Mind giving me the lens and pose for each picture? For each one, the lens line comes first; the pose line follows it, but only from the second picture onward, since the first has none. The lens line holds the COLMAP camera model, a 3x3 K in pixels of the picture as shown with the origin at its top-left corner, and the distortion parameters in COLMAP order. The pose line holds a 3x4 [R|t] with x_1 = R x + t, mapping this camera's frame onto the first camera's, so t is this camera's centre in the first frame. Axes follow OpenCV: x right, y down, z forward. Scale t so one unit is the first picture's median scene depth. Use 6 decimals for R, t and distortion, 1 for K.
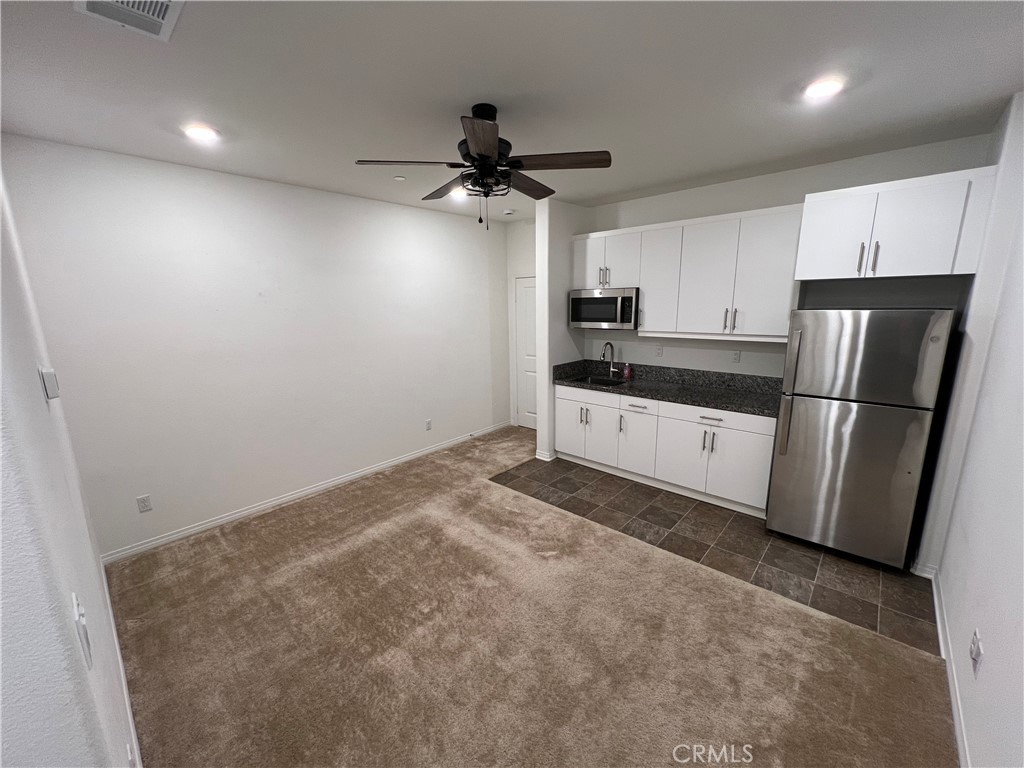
lens RADIAL K [[409.4, 0, 510.9], [0, 409.4, 388.5], [0, 0, 1]] dist [0.001380, 0.000553]
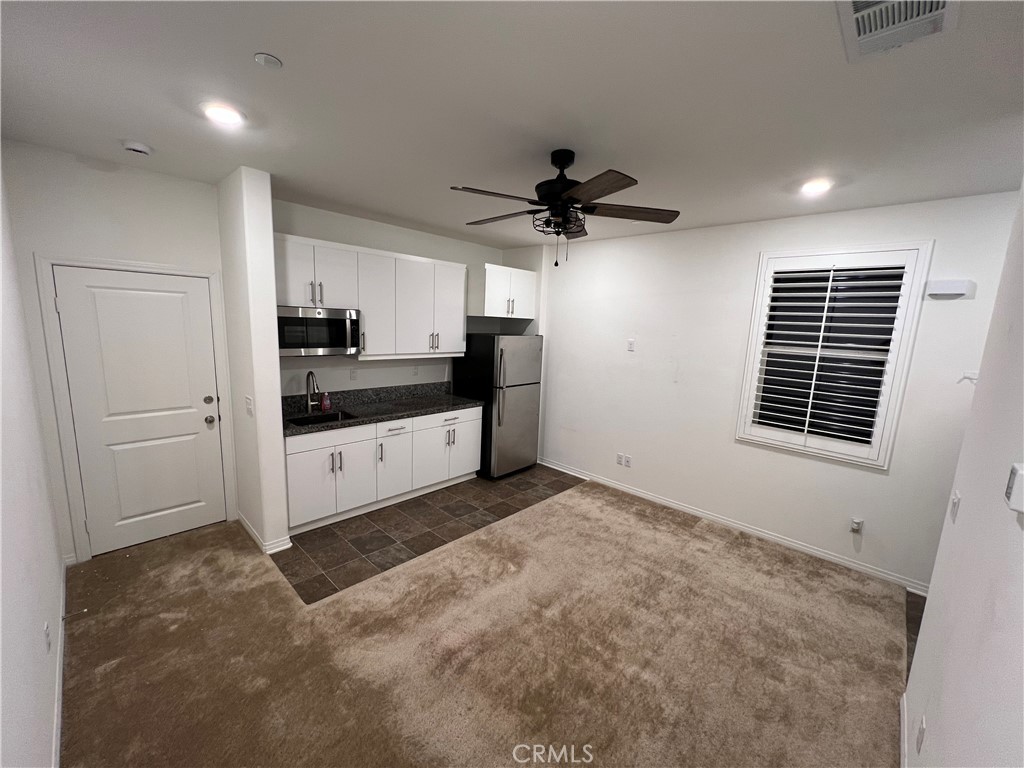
lens RADIAL K [[409.4, 0, 510.9], [0, 409.4, 388.5], [0, 0, 1]] dist [0.001380, 0.000553]
pose [[0.023695, -0.144507, 0.989220, -0.627730], [0.163002, 0.976815, 0.138791, -0.139068], [-0.986341, 0.157957, 0.046701, 0.619256]]
